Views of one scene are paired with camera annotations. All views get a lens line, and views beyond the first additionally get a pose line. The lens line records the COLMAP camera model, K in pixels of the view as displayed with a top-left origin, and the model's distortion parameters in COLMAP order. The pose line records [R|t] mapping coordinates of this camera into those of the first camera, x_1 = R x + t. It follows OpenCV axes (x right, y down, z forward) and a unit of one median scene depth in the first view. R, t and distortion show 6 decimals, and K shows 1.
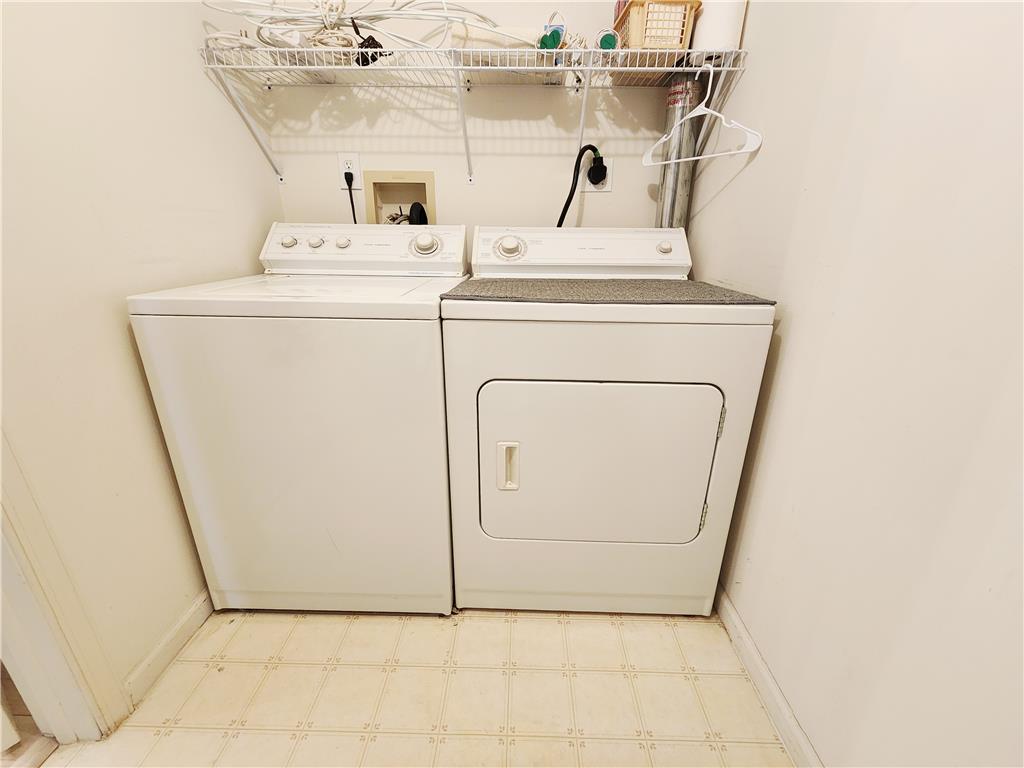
lens RADIAL K [[422.4, 0, 513.4], [0, 422.4, 381.7], [0, 0, 1]] dist [-0.000104, 0.000652]
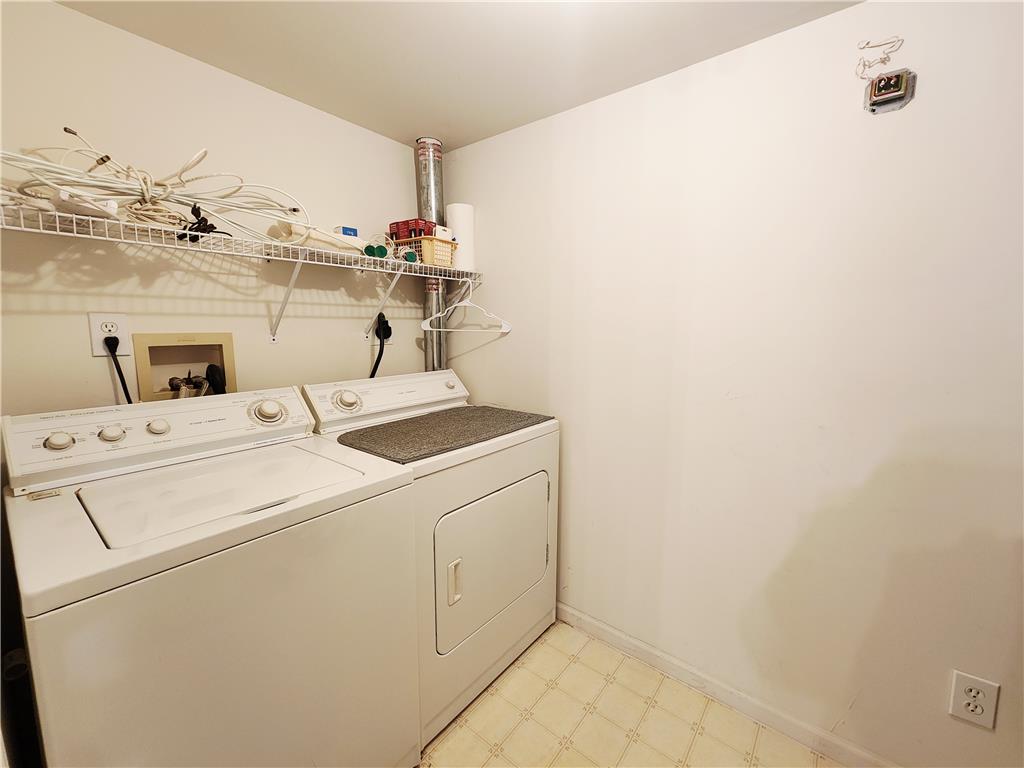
lens RADIAL K [[422.4, 0, 513.4], [0, 422.4, 381.7], [0, 0, 1]] dist [-0.000104, 0.000652]
pose [[0.608794, -0.115083, 0.784937, -0.581434], [0.268864, 0.960799, -0.067663, -0.165807], [-0.746380, 0.252234, 0.615870, -0.023743]]
